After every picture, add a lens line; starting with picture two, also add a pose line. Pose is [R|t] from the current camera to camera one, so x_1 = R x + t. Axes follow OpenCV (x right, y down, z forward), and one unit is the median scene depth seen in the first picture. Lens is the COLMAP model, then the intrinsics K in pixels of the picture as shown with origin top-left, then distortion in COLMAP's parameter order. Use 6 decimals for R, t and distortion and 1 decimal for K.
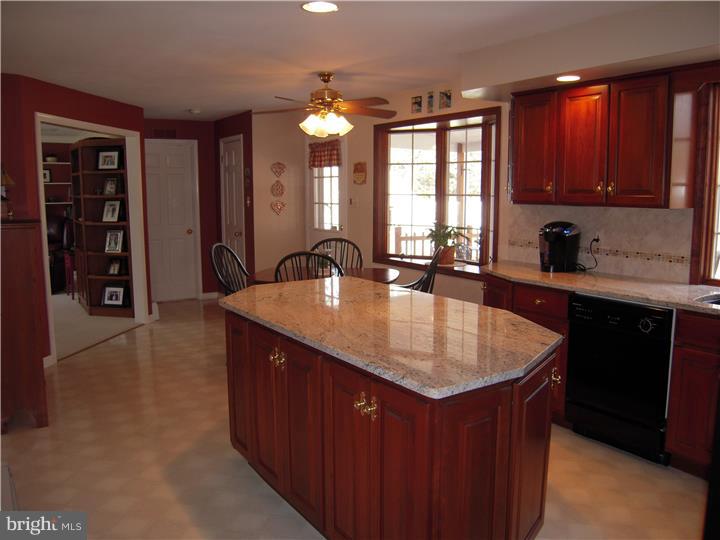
lens RADIAL K [[601.6, 0, 361.1], [0, 601.6, 271.4], [0, 0, 1]] dist [-0.087877, 0.040110]
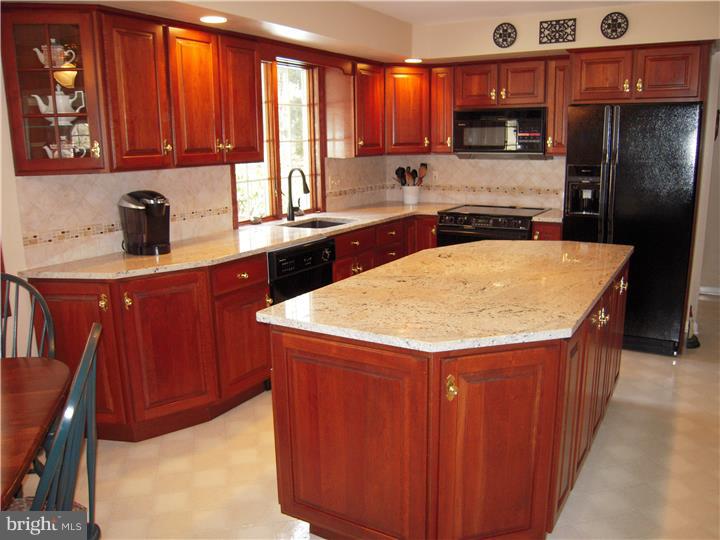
lens RADIAL K [[601.6, 0, 361.7], [0, 601.6, 270.1], [0, 0, 1]] dist [-0.087877, 0.040110]
pose [[-0.443268, -0.185564, 0.876972, -0.487342], [0.130385, 0.954586, 0.267890, -0.151089], [-0.886856, 0.233091, -0.398943, 1.042226]]
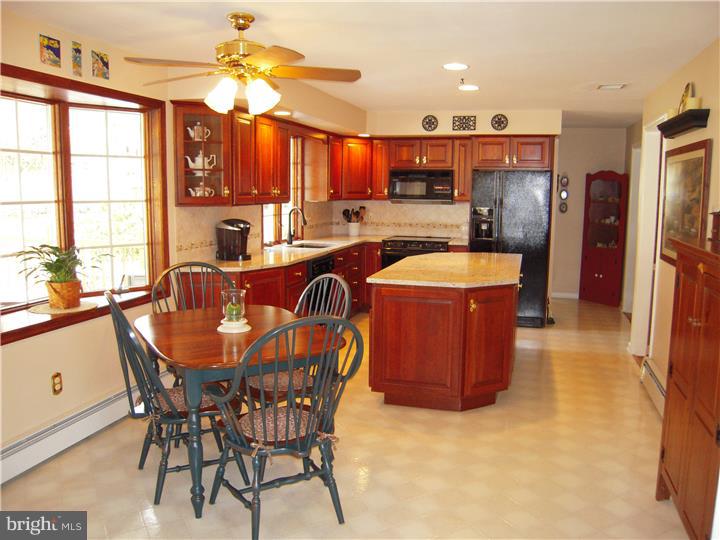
lens RADIAL K [[601.6, 0, 360.0], [0, 601.6, 268.0], [0, 0, 1]] dist [-0.087877, 0.040110]
pose [[-0.655313, -0.108617, 0.747508, -0.727434], [0.087786, 0.971950, 0.218189, -0.221488], [-0.750239, 0.208603, -0.627396, 1.530628]]
